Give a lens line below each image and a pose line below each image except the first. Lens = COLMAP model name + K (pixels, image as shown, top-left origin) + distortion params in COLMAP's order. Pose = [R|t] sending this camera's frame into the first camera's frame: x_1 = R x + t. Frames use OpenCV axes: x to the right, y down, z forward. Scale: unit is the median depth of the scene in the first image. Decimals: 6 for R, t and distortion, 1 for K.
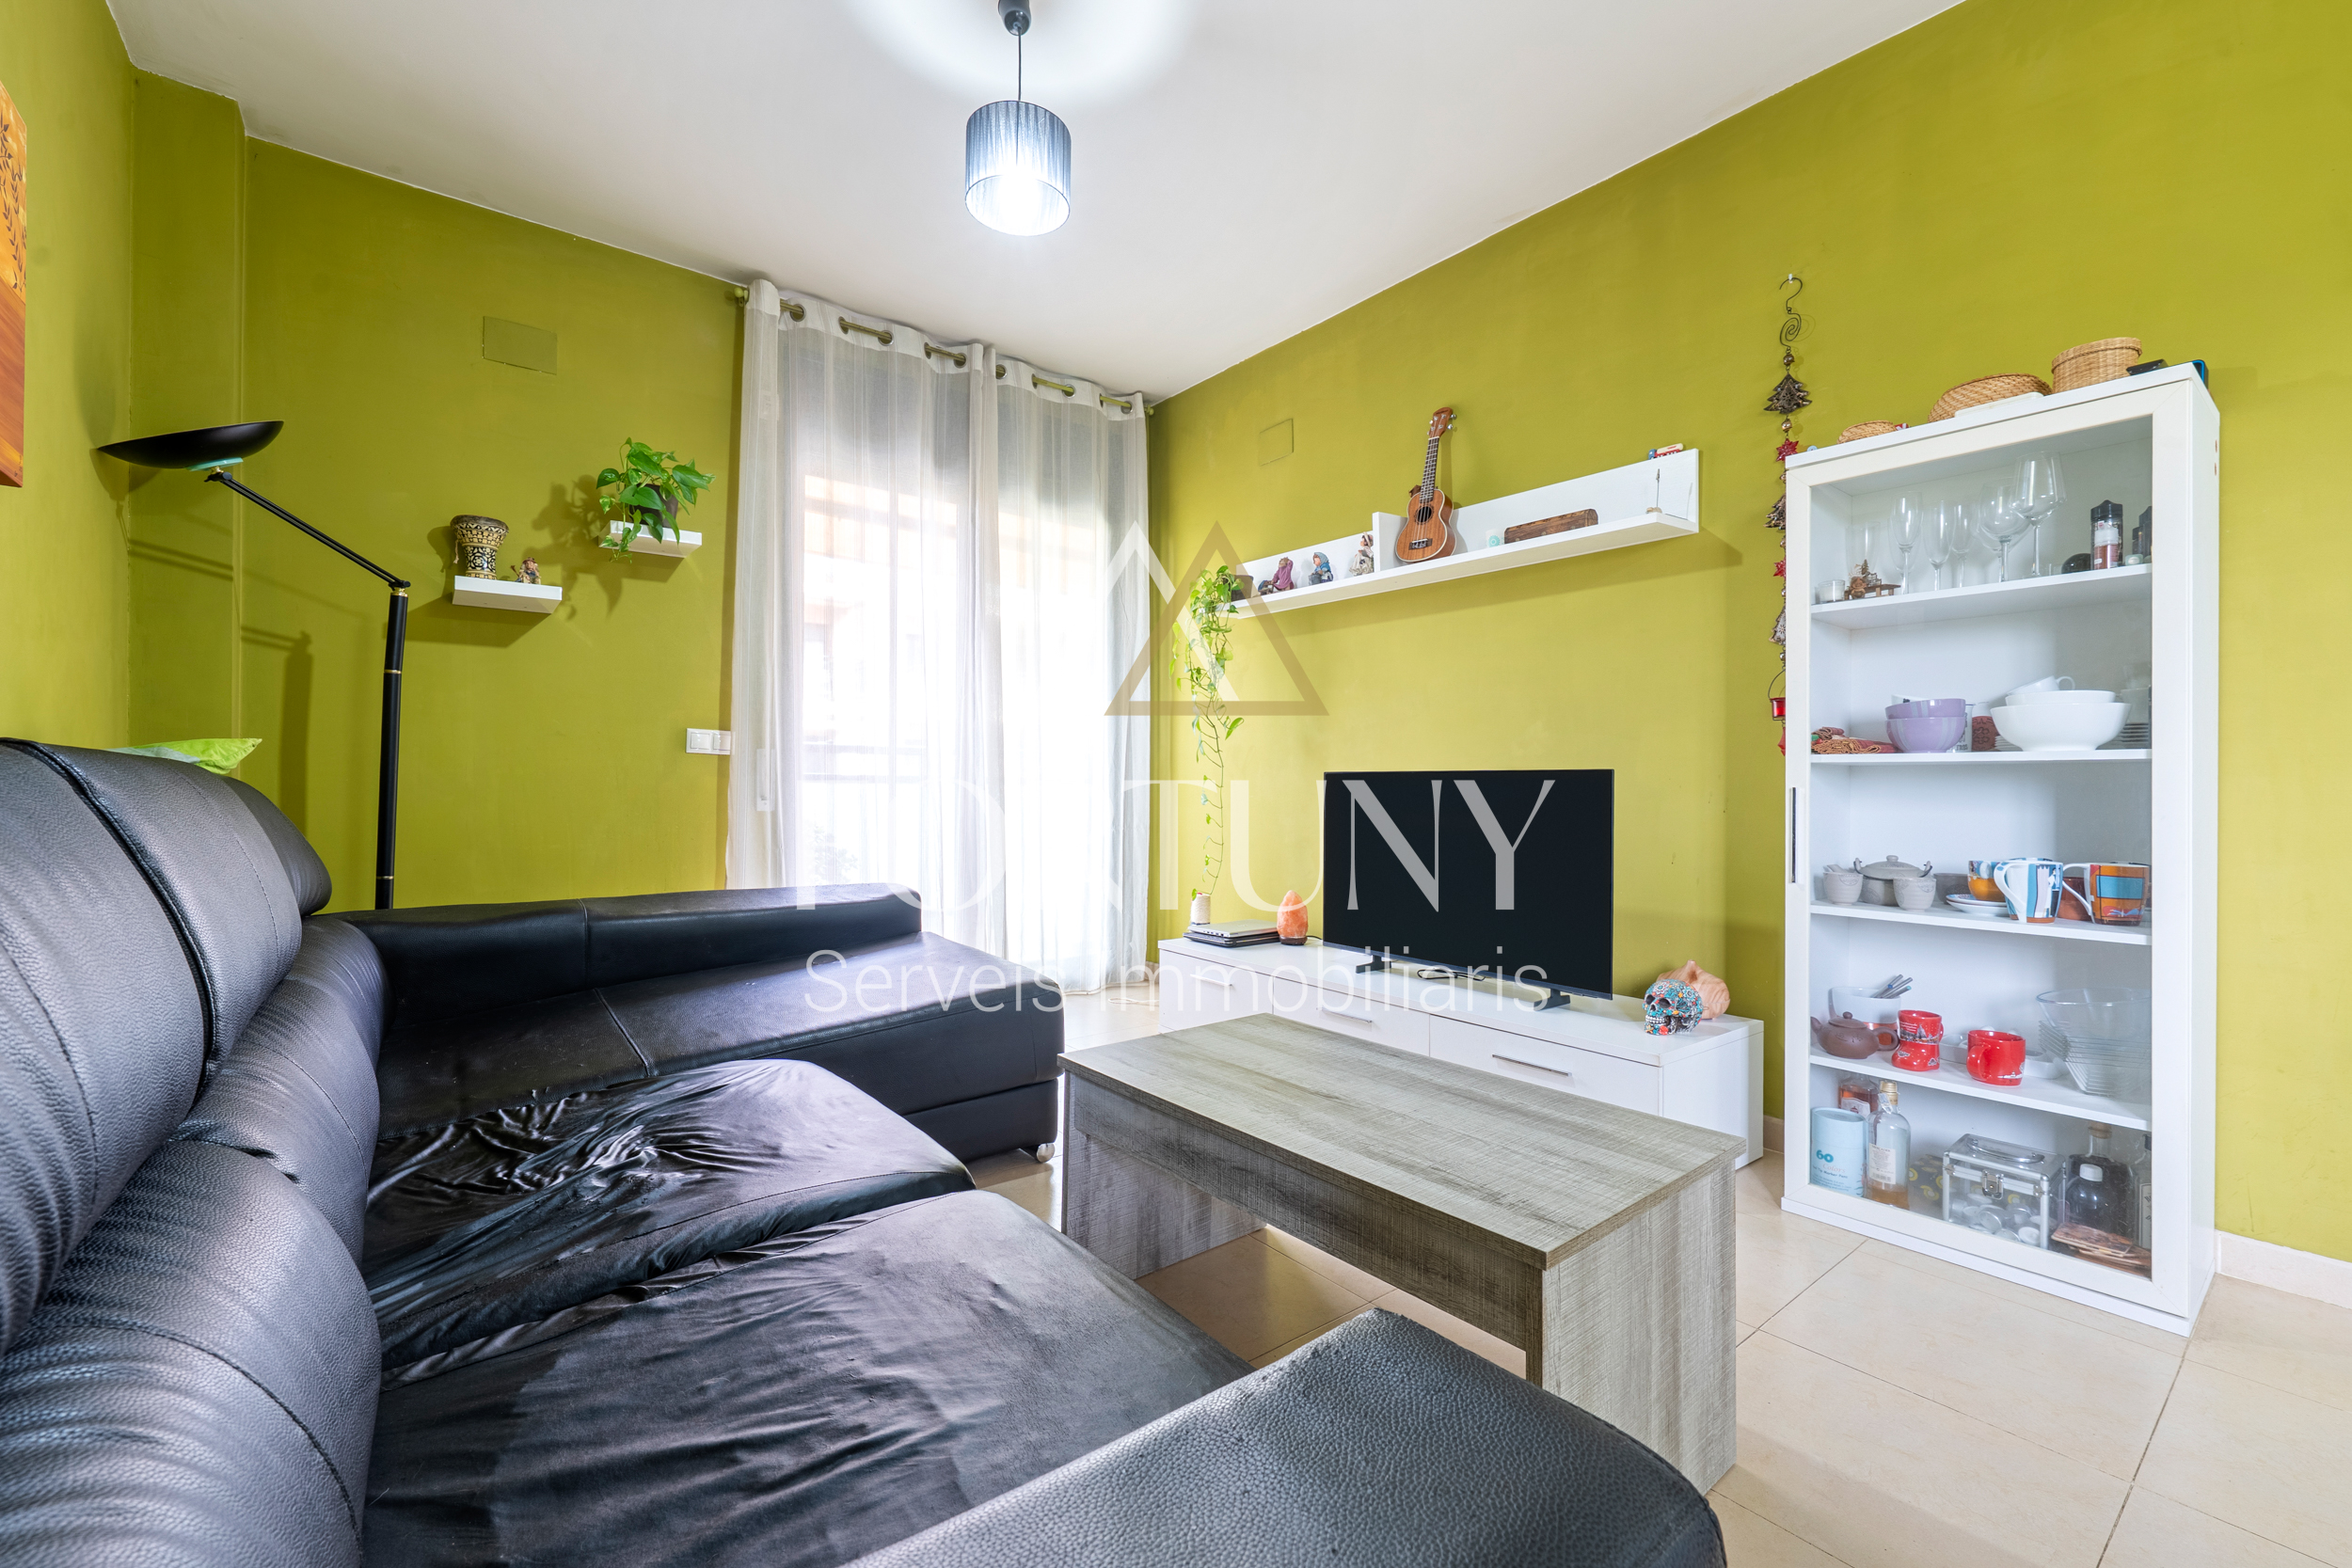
lens RADIAL K [[980.1, 0, 1180.2], [0, 980.1, 787.7], [0, 0, 1]] dist [-0.002662, -0.000531]
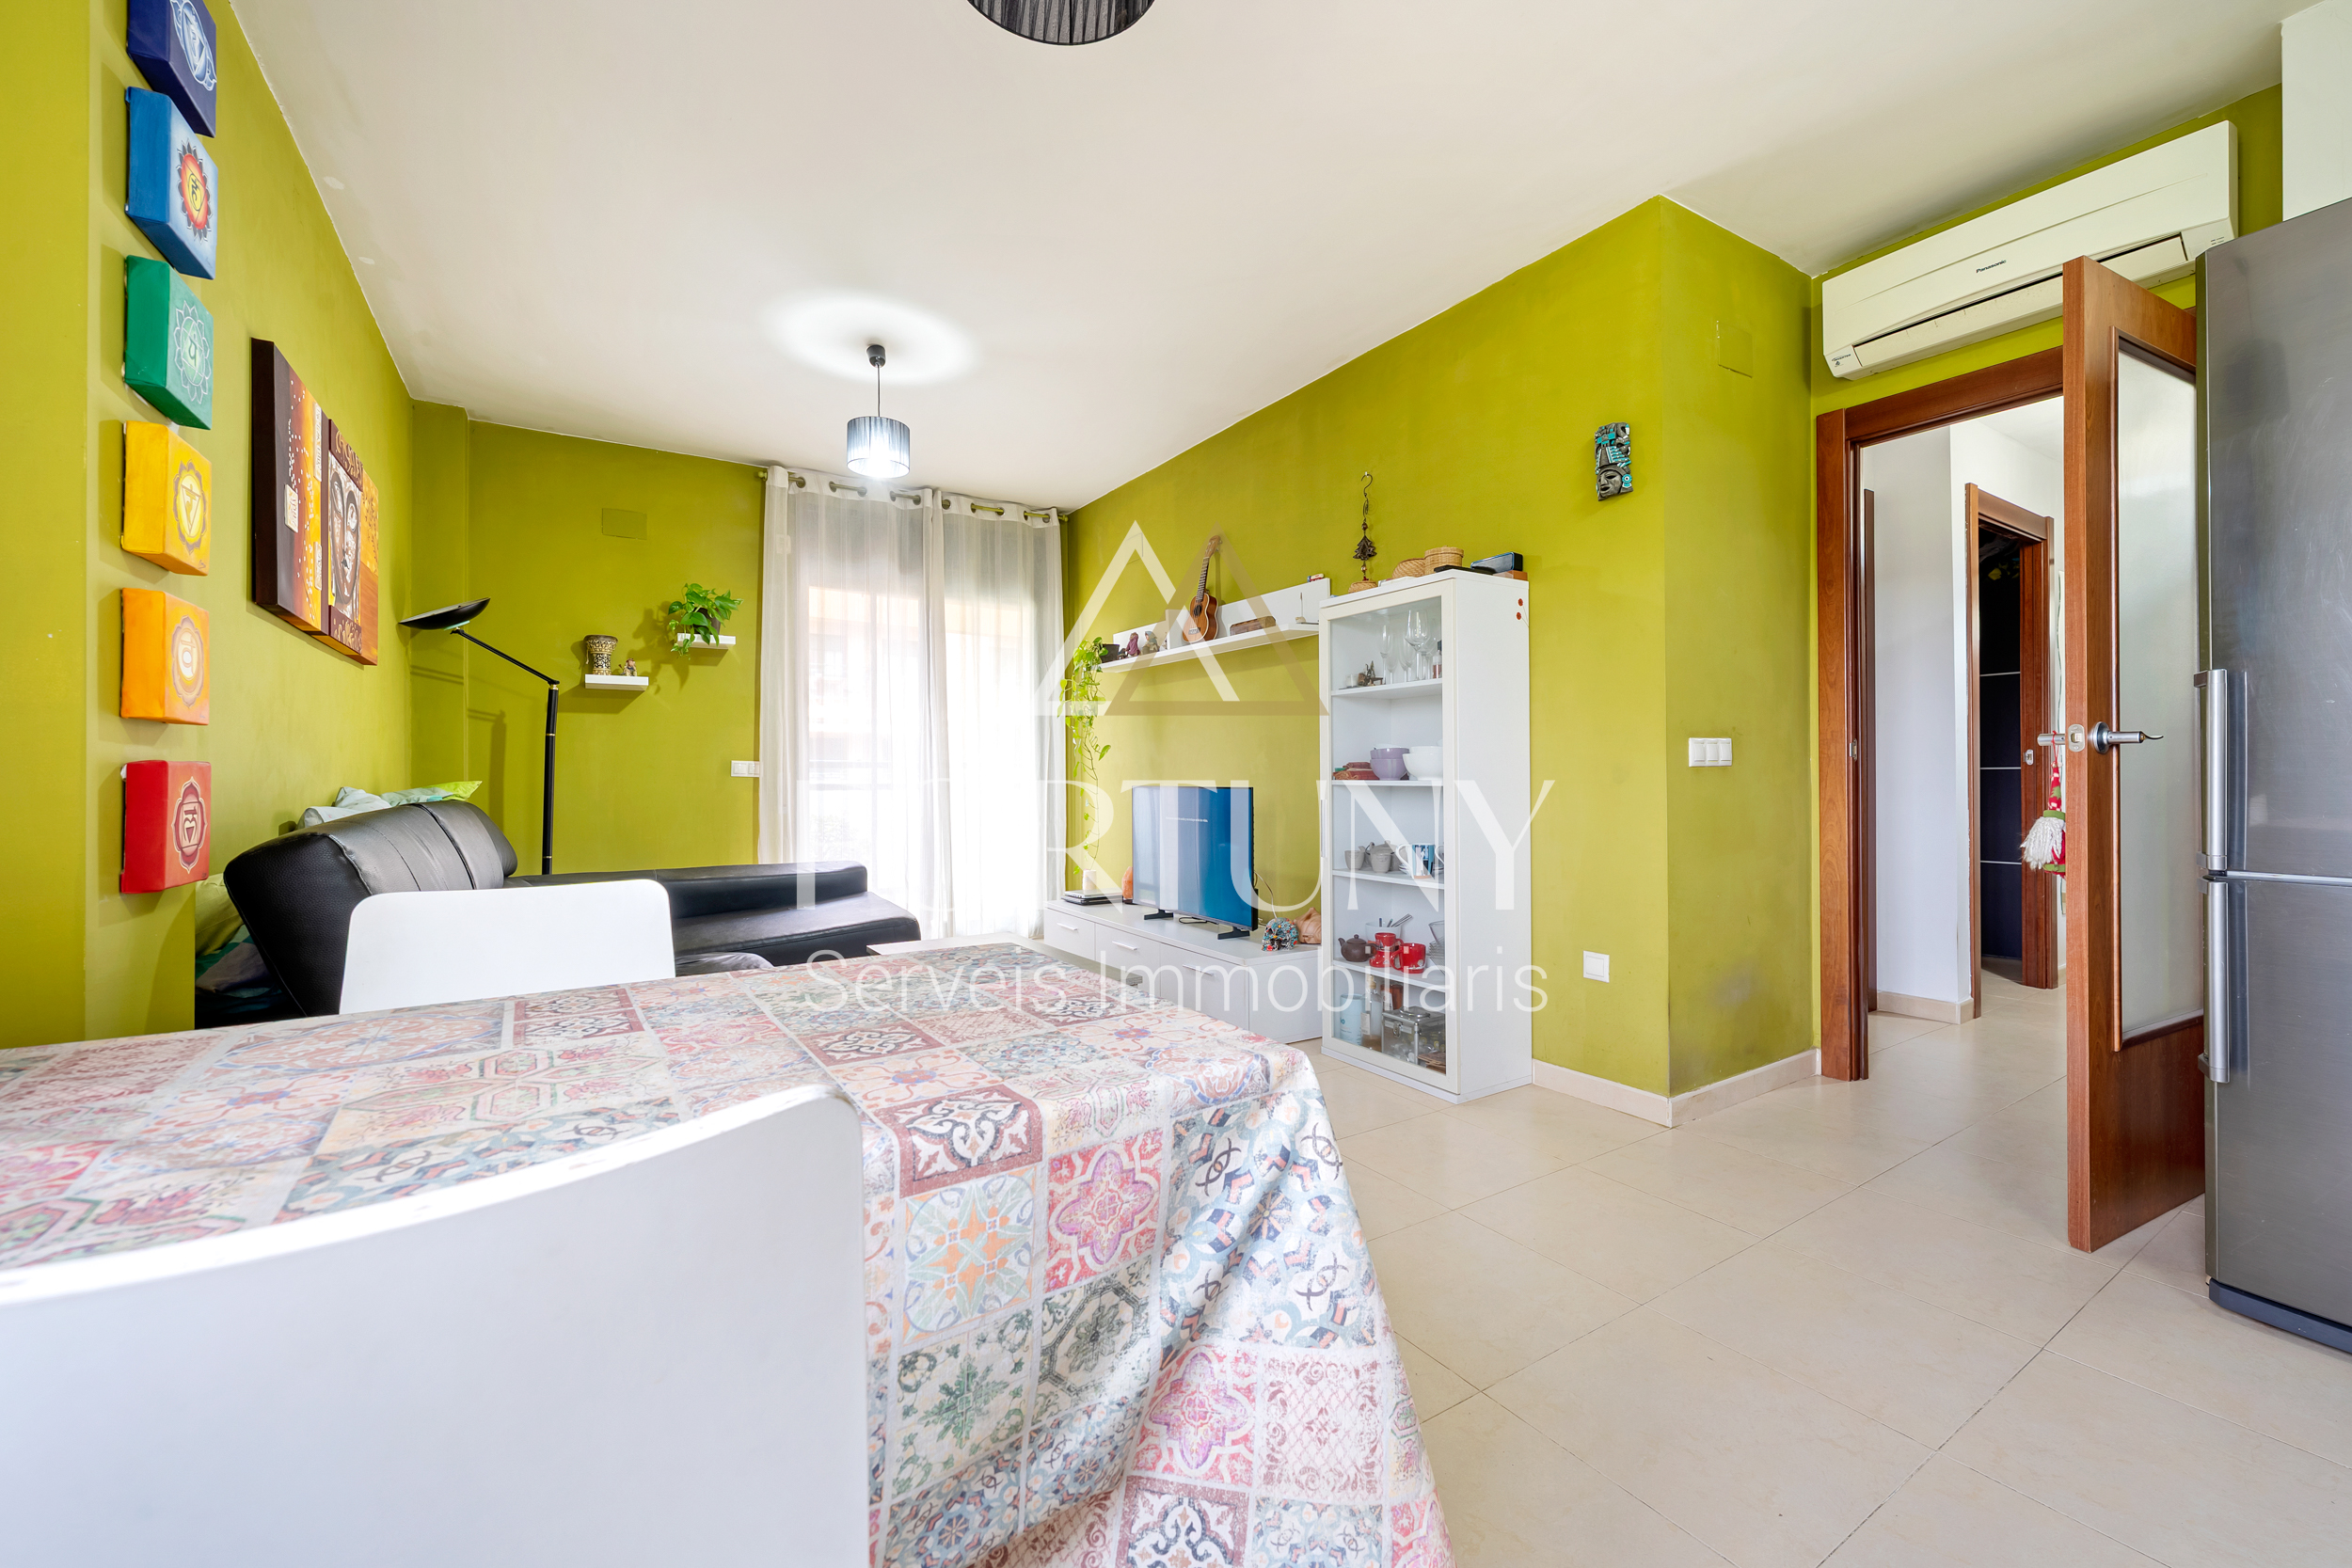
lens RADIAL K [[928.0, 0, 1172.0], [0, 928.0, 776.0], [0, 0, 1]] dist [-0.008197, -0.000115]
pose [[0.994786, -0.011310, -0.101358, 0.356951], [0.011095, 0.999935, -0.002685, -0.027020], [0.101382, 0.001546, 0.994846, -0.403366]]
